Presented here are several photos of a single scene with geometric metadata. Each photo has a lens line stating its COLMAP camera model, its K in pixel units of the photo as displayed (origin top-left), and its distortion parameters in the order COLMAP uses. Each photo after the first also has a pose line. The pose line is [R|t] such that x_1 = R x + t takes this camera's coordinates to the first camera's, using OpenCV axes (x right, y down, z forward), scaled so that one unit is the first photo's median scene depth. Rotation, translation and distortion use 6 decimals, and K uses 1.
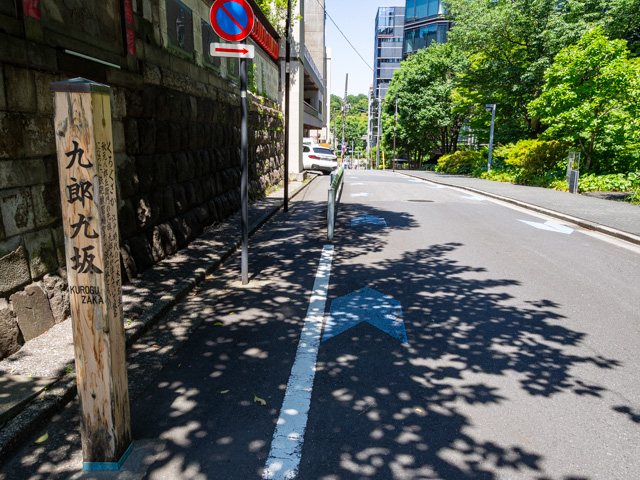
lens RADIAL K [[516.2, 0, 317.4], [0, 516.2, 242.0], [0, 0, 1]] dist [0.031885, -0.000508]
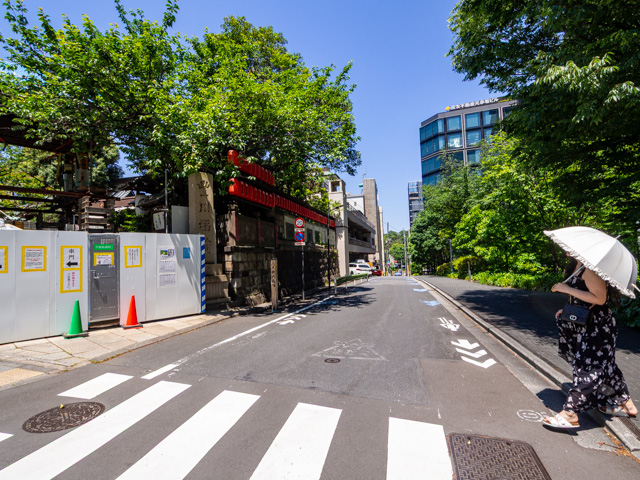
lens RADIAL K [[348.5, 0, 317.8], [0, 348.5, 240.1], [0, 0, 1]] dist [0.001463, -0.001231]
pose [[0.980190, -0.056745, -0.189758, 0.538205], [0.006994, 0.967399, -0.253162, 0.338983], [0.197937, 0.246819, 0.948631, -1.744343]]
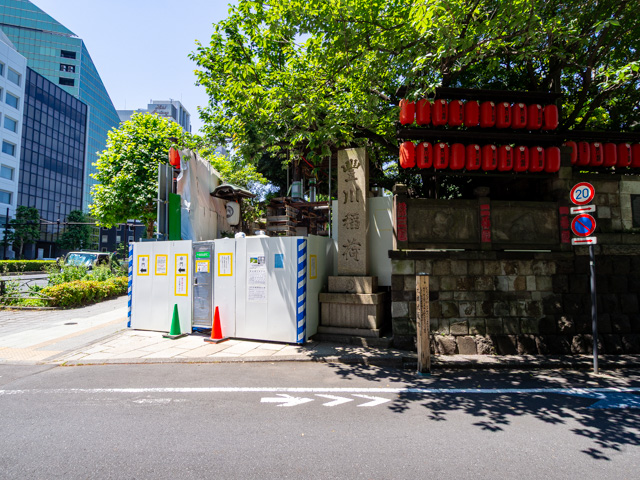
lens RADIAL K [[348.5, 0, 306.6], [0, 348.5, 240.9], [0, 0, 1]] dist [0.001463, -0.001231]
pose [[0.139698, -0.086204, -0.986435, 0.955757], [-0.201913, 0.972792, -0.113607, -0.020872], [0.969389, 0.215045, 0.118491, -0.132061]]
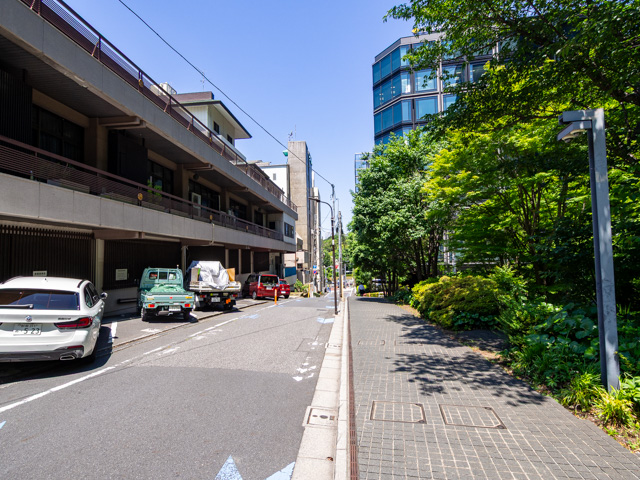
lens RADIAL K [[348.5, 0, 321.9], [0, 348.5, 240.4], [0, 0, 1]] dist [0.001463, -0.001231]
pose [[0.998702, -0.032554, -0.039180, 1.099683], [0.021299, 0.965548, -0.259353, -0.842130], [0.046273, 0.258182, 0.964988, 4.403822]]
